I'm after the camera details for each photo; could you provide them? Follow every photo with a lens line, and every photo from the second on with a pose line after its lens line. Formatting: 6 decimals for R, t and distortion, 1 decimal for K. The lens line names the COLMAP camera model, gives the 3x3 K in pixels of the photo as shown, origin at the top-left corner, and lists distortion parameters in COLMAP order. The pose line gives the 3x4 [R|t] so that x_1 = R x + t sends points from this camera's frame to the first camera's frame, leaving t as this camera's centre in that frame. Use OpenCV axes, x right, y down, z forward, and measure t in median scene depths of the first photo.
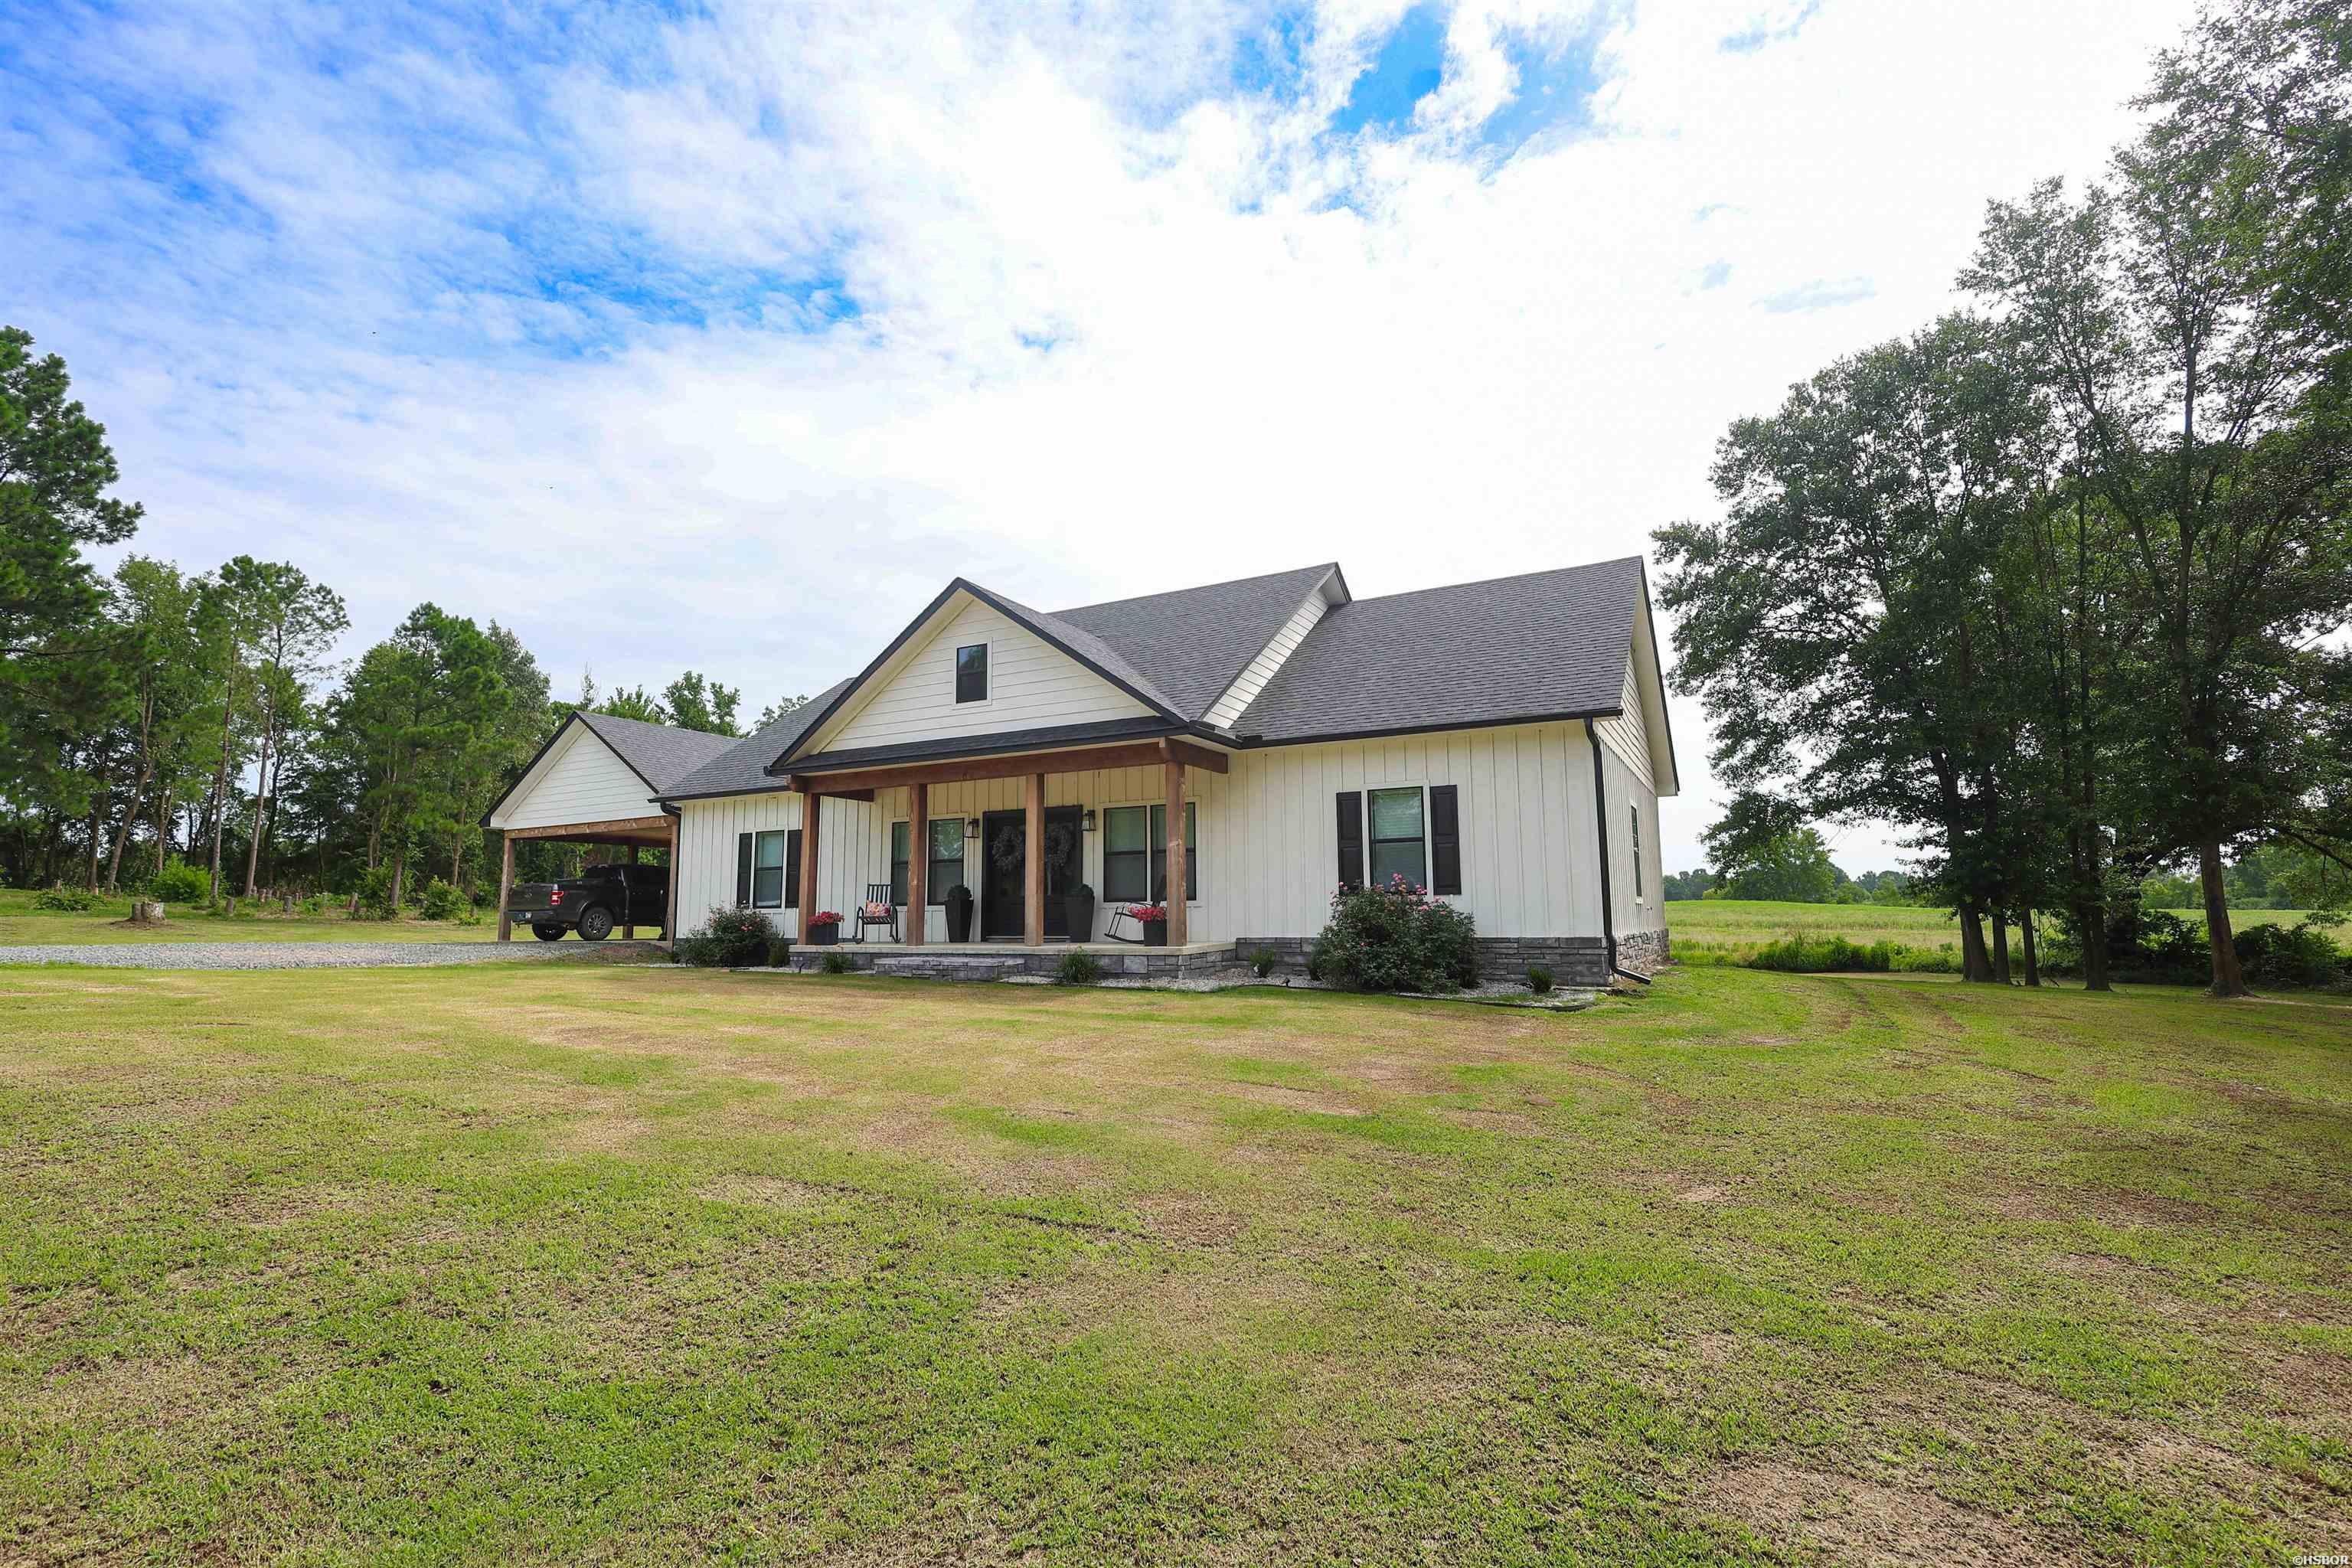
lens RADIAL K [[1068.0, 0, 1176.0], [0, 1068.0, 784.0], [0, 0, 1]] dist [0.000041, -0.000153]
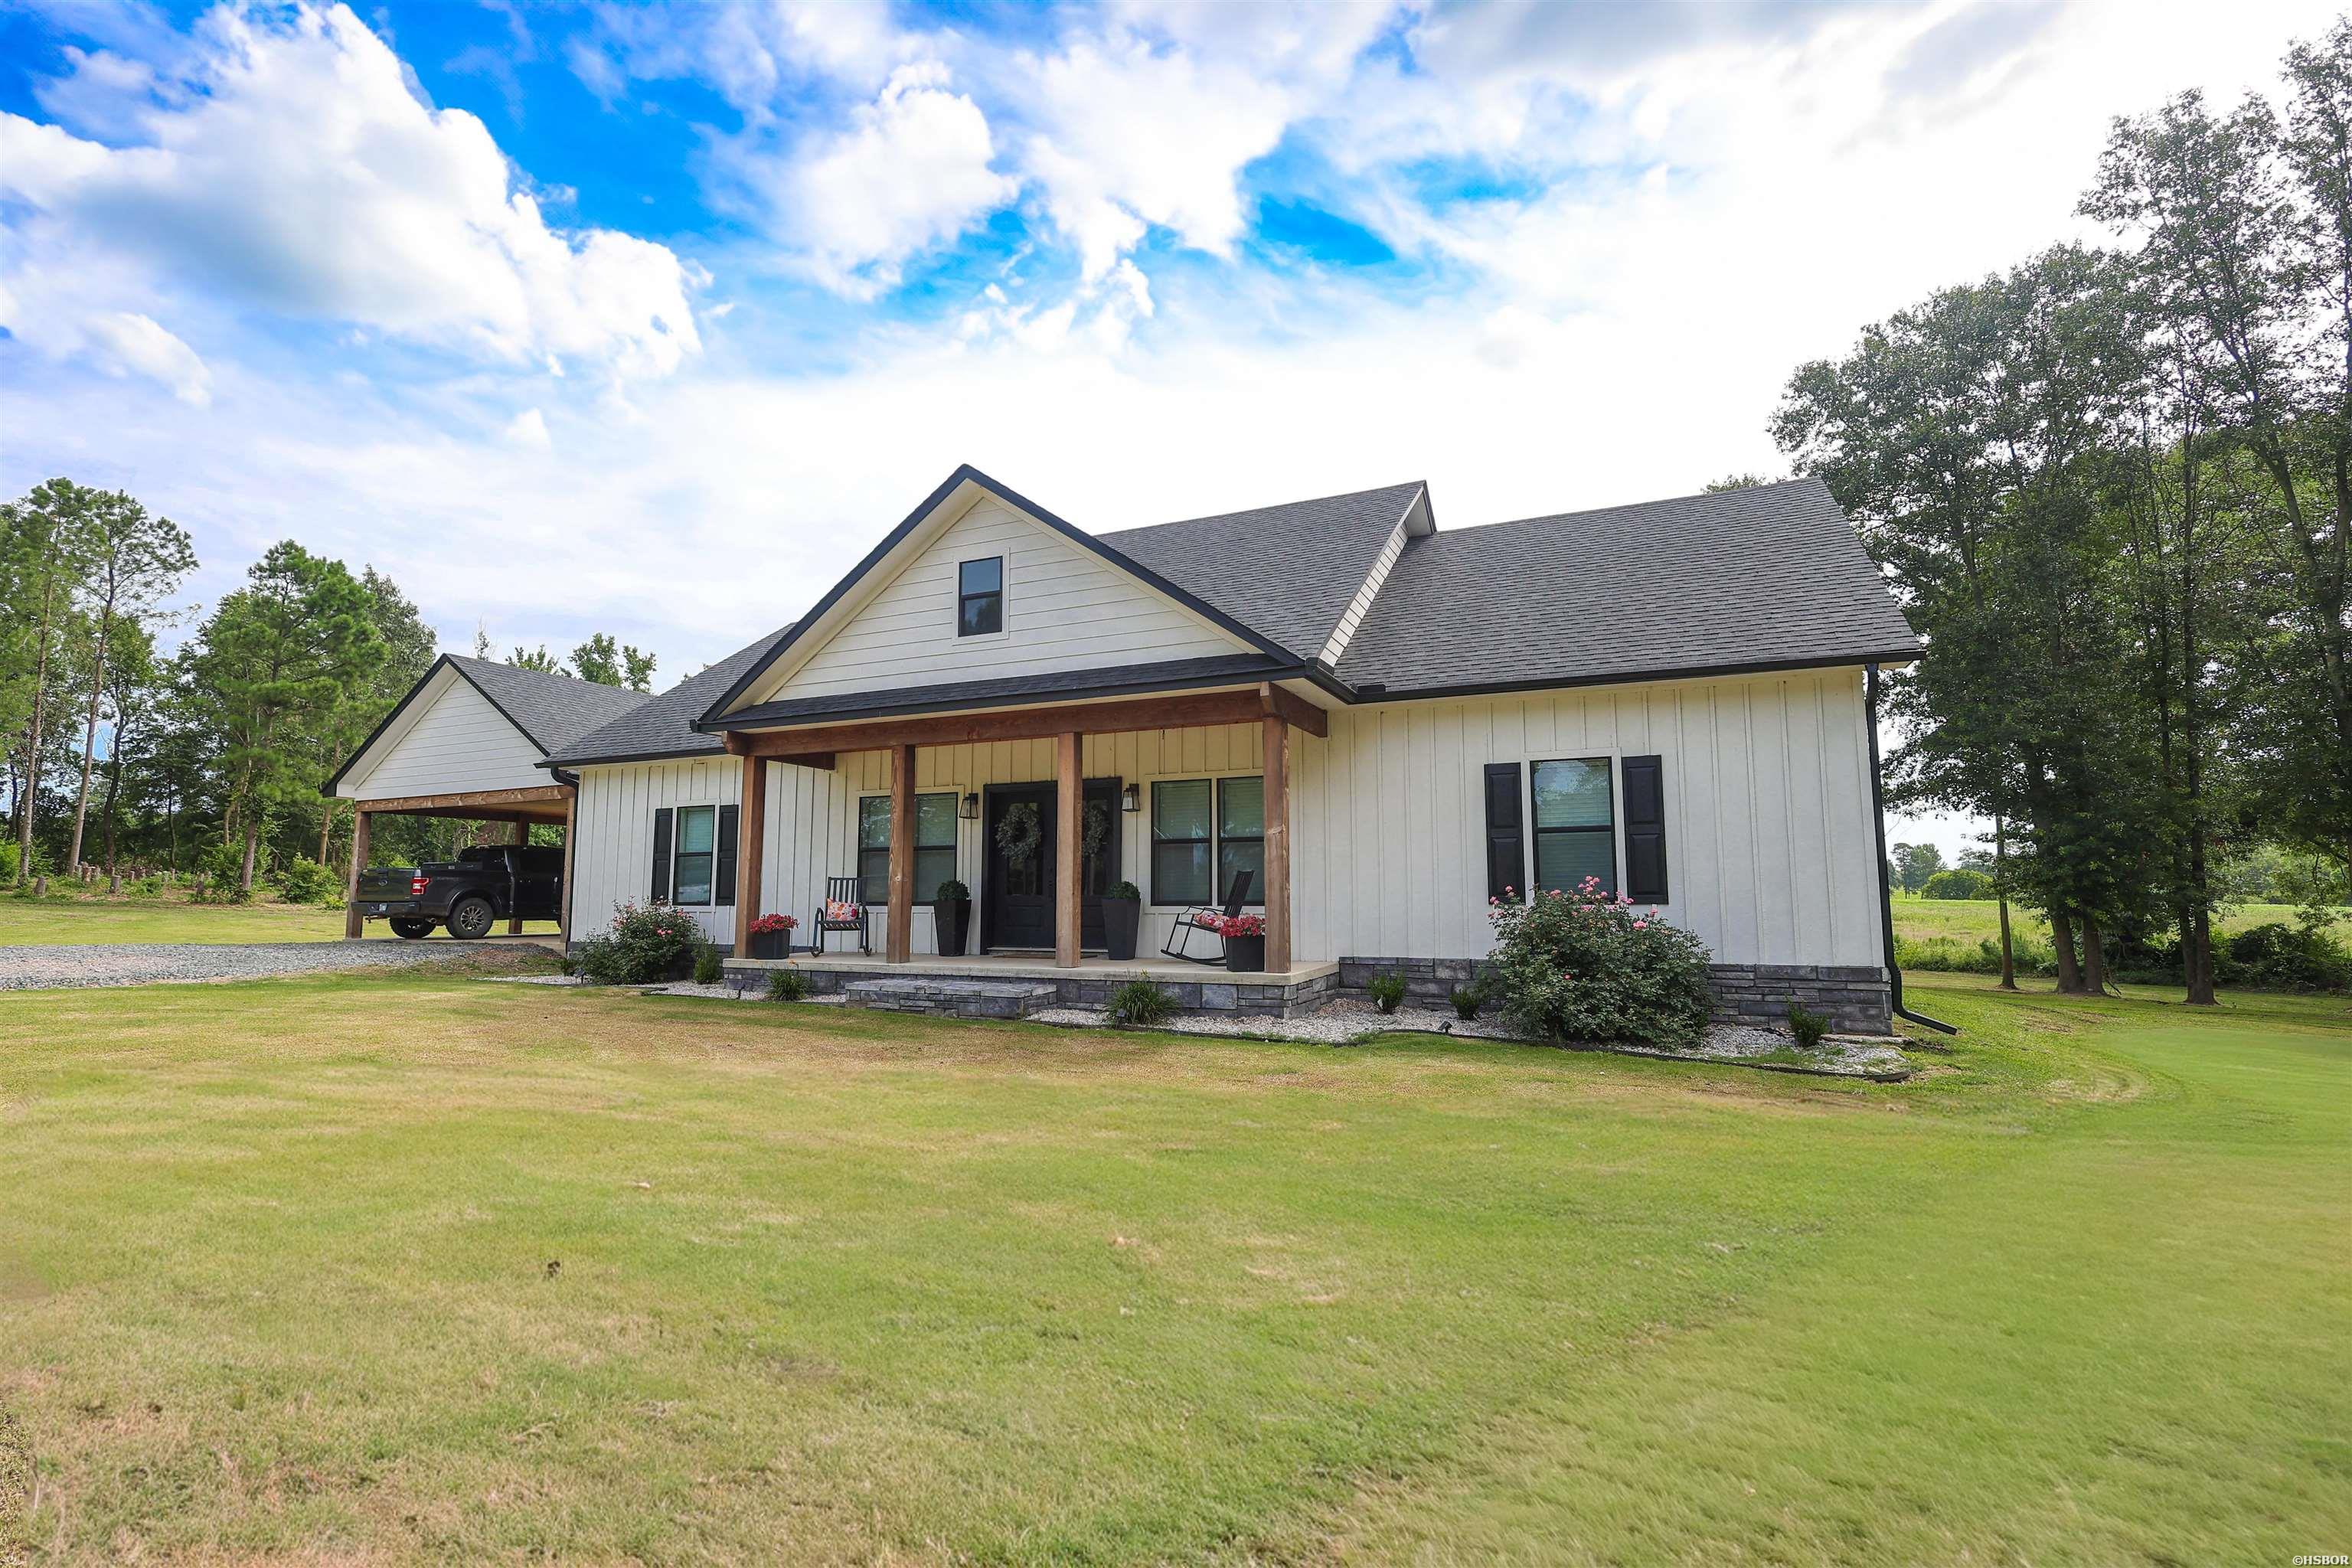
lens RADIAL K [[1069.0, 0, 1176.0], [0, 1069.0, 784.0], [0, 0, 1]] dist [0.000041, 0.000210]
pose [[0.997692, 0.015029, 0.066218, -0.078487], [-0.016085, 0.999751, 0.015441, 0.009664], [-0.065969, -0.016470, 0.997686, 0.189414]]
